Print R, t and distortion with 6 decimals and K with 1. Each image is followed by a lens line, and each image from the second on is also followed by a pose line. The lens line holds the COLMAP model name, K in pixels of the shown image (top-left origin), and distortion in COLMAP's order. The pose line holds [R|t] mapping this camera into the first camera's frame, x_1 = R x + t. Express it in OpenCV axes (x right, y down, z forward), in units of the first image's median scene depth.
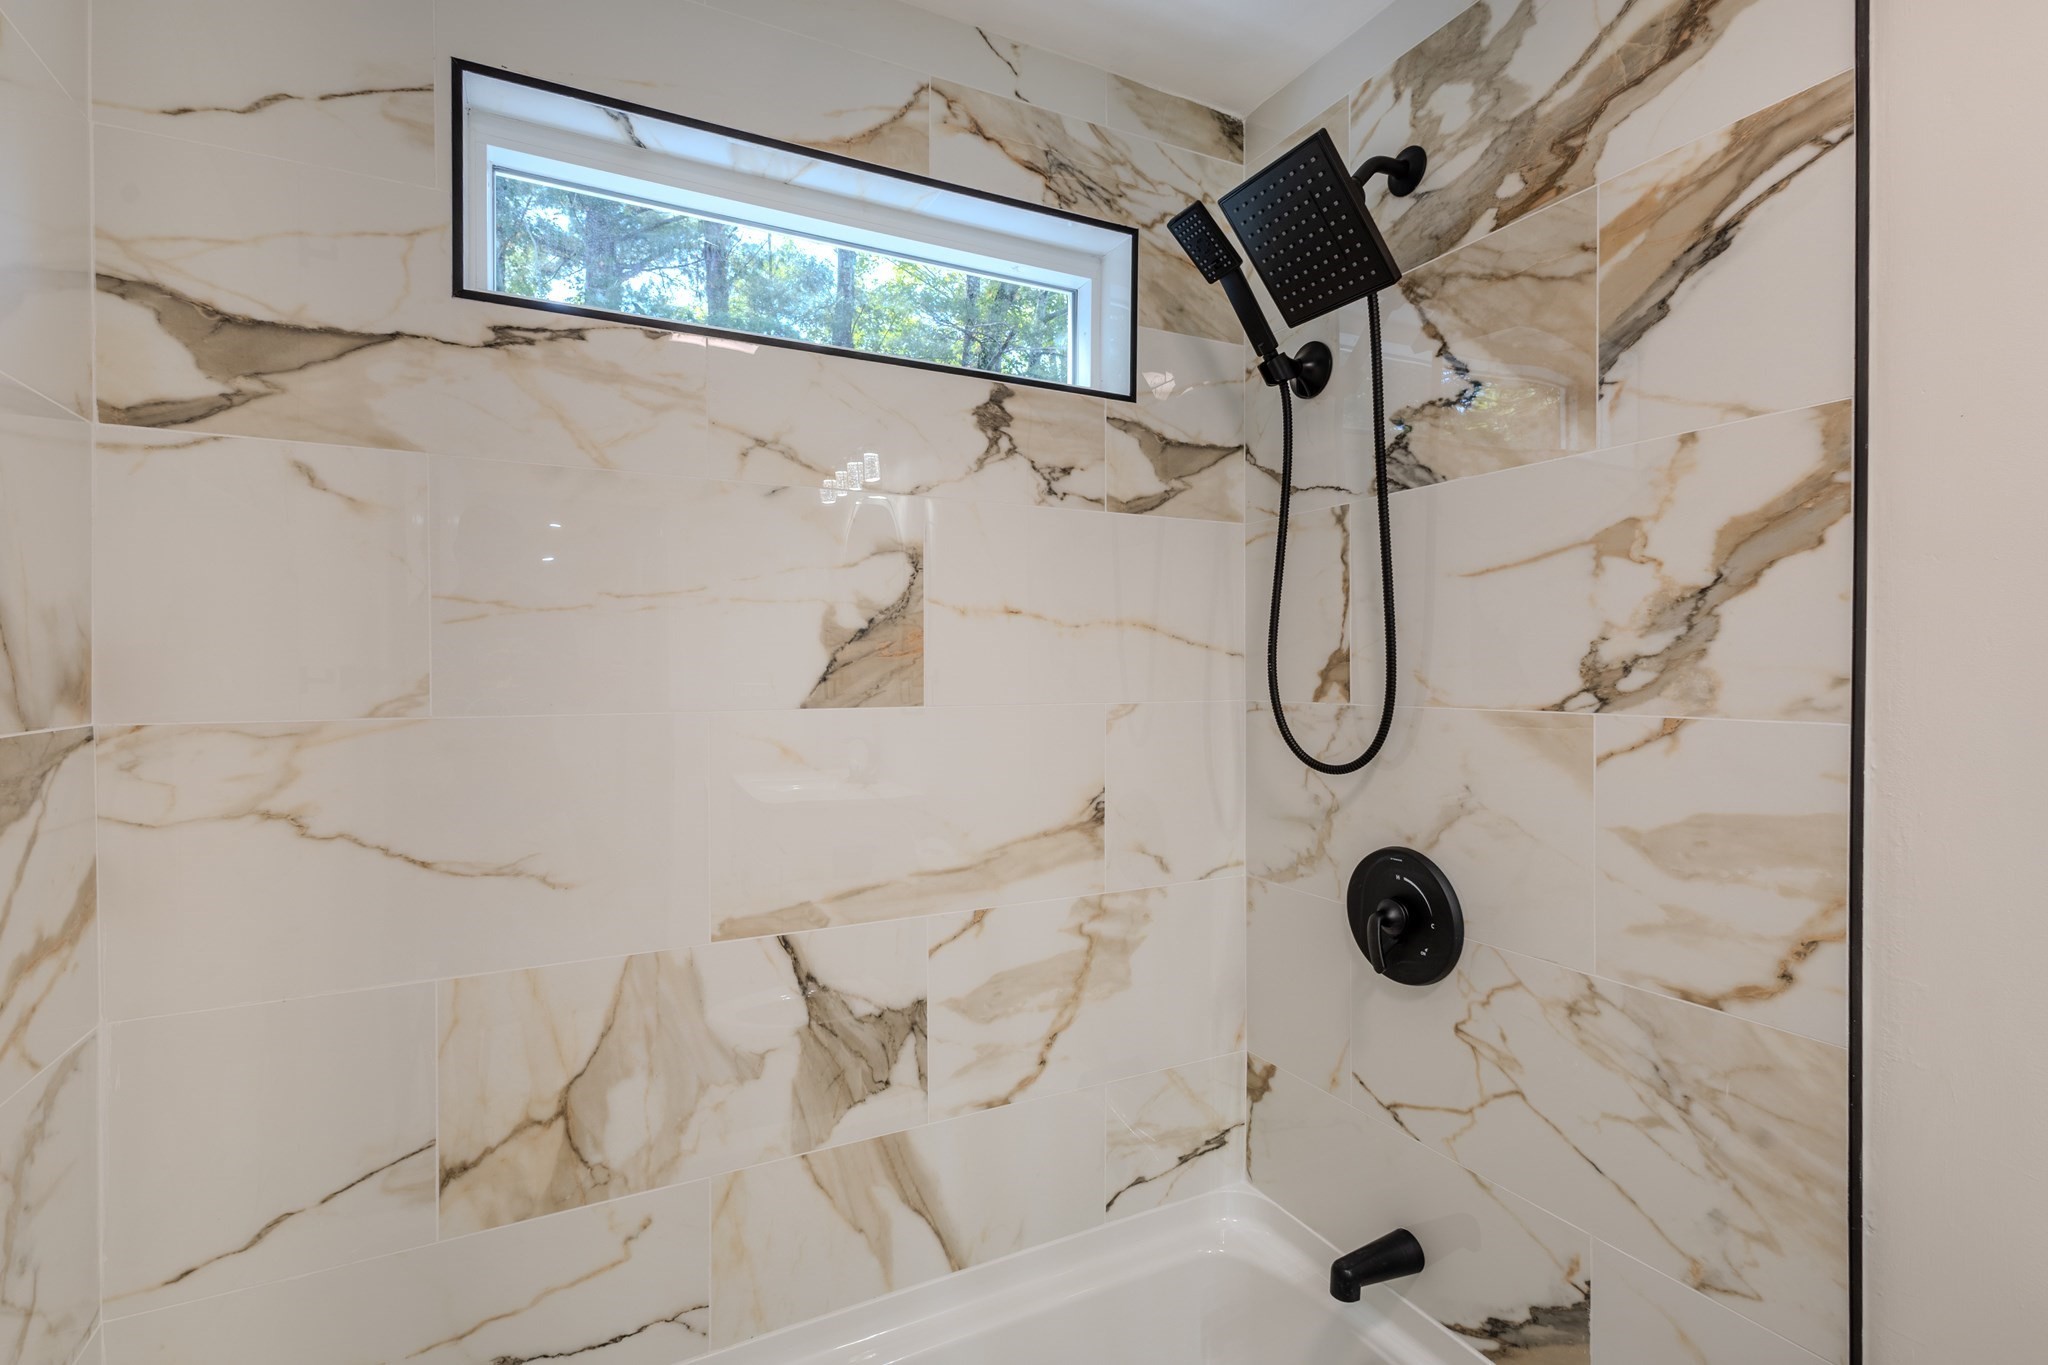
lens RADIAL K [[933.5, 0, 1027.2], [0, 933.5, 677.9], [0, 0, 1]] dist [0.008268, -0.000120]
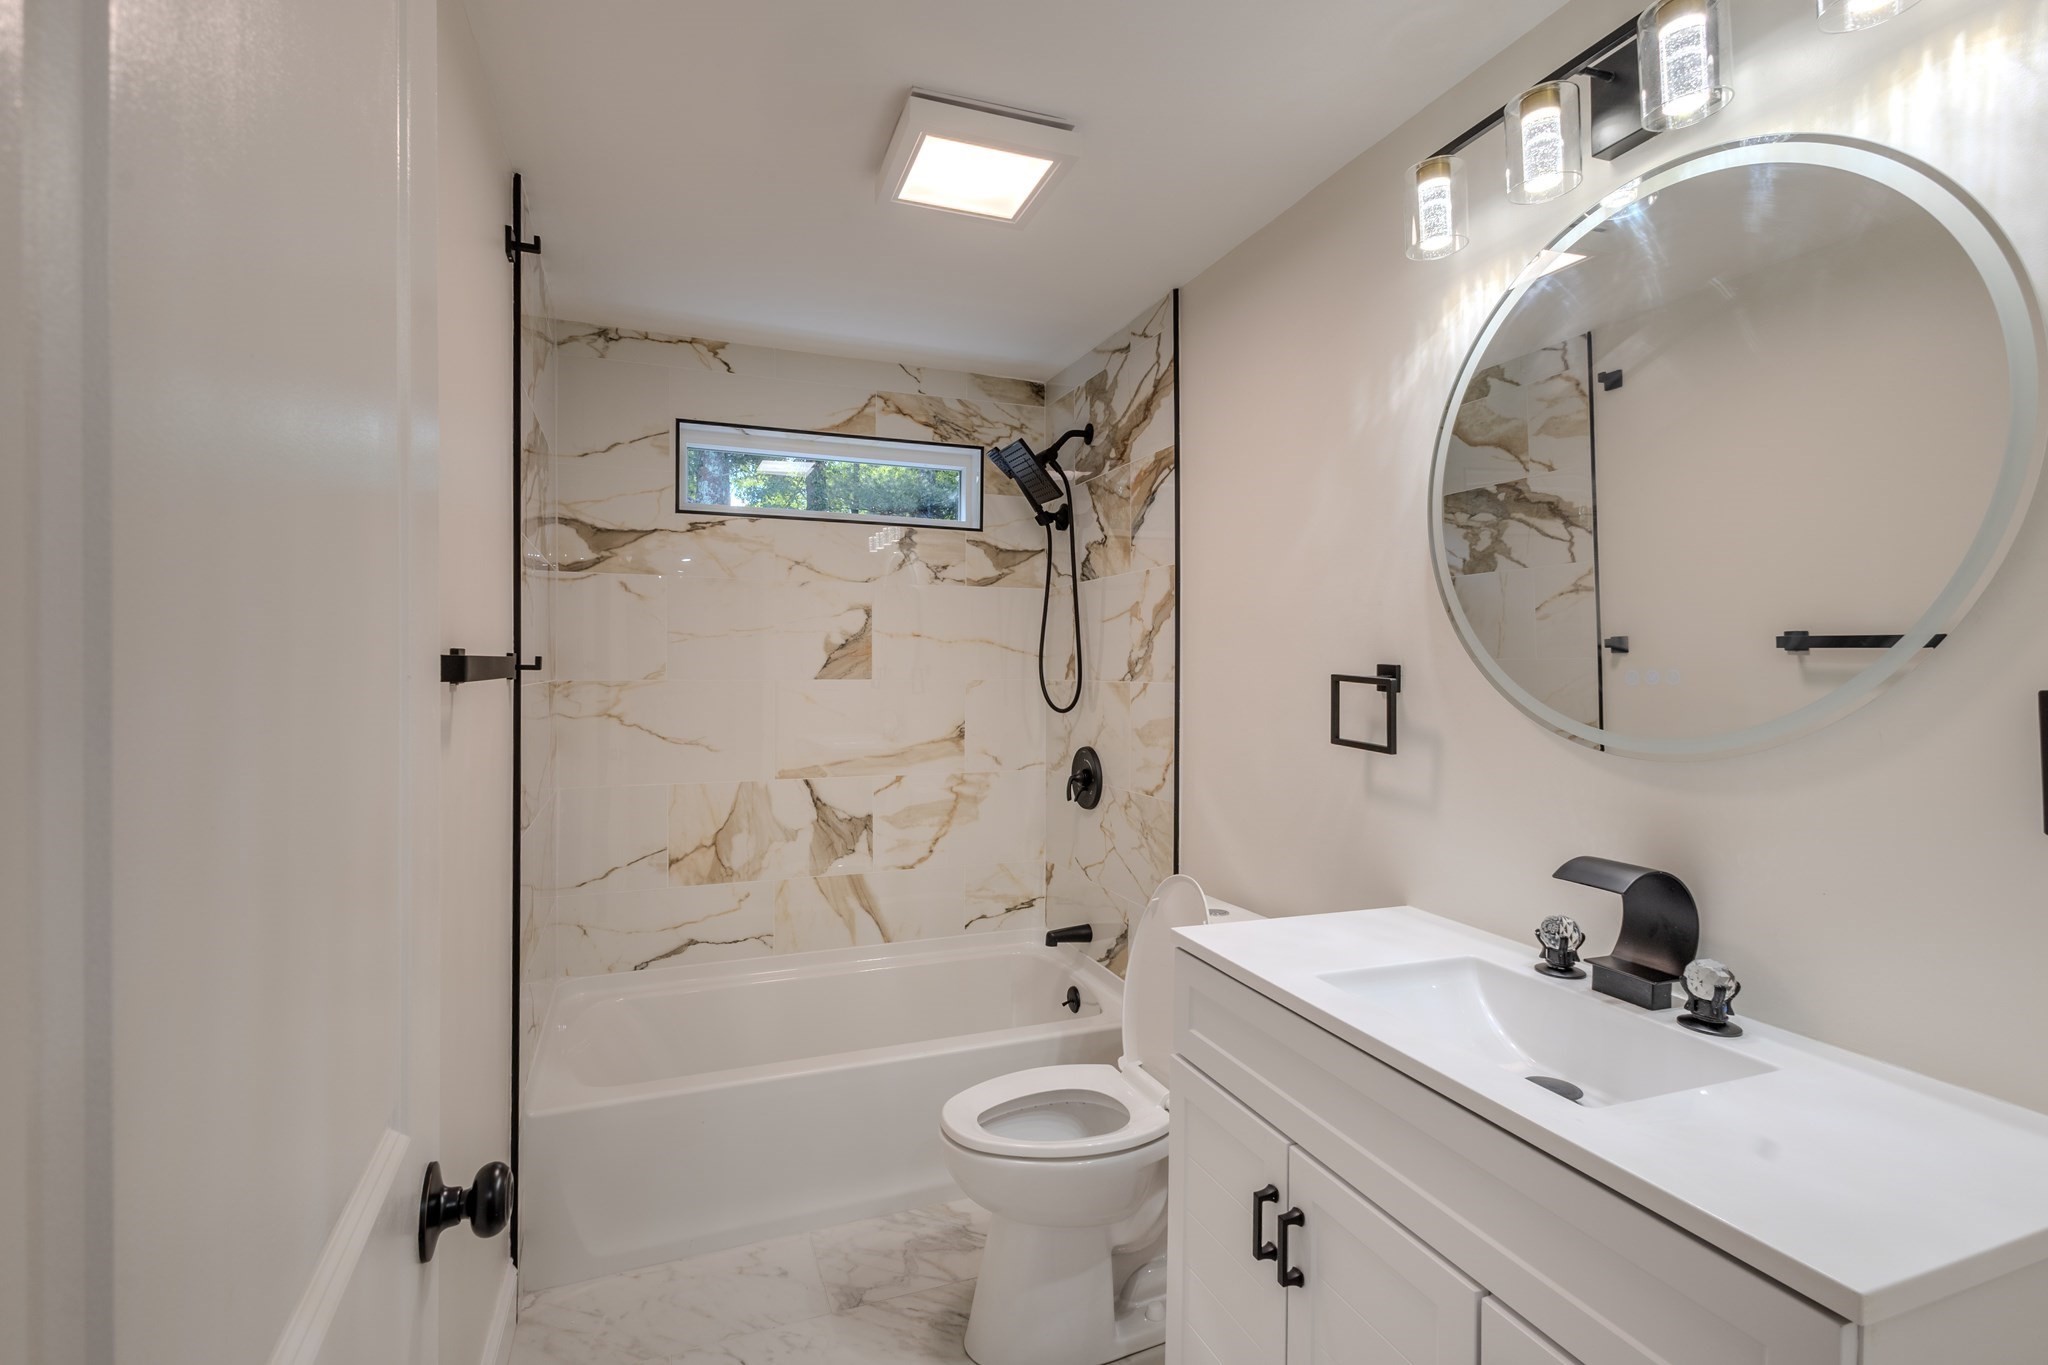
lens RADIAL K [[949.3, 0, 1028.1], [0, 949.3, 676.8], [0, 0, 1]] dist [0.017703, -0.007148]
pose [[0.994774, 0.006509, -0.101898, 0.480344], [-0.006467, 0.999979, 0.000739, 0.020370], [0.101900, -0.000076, 0.994795, -1.172619]]
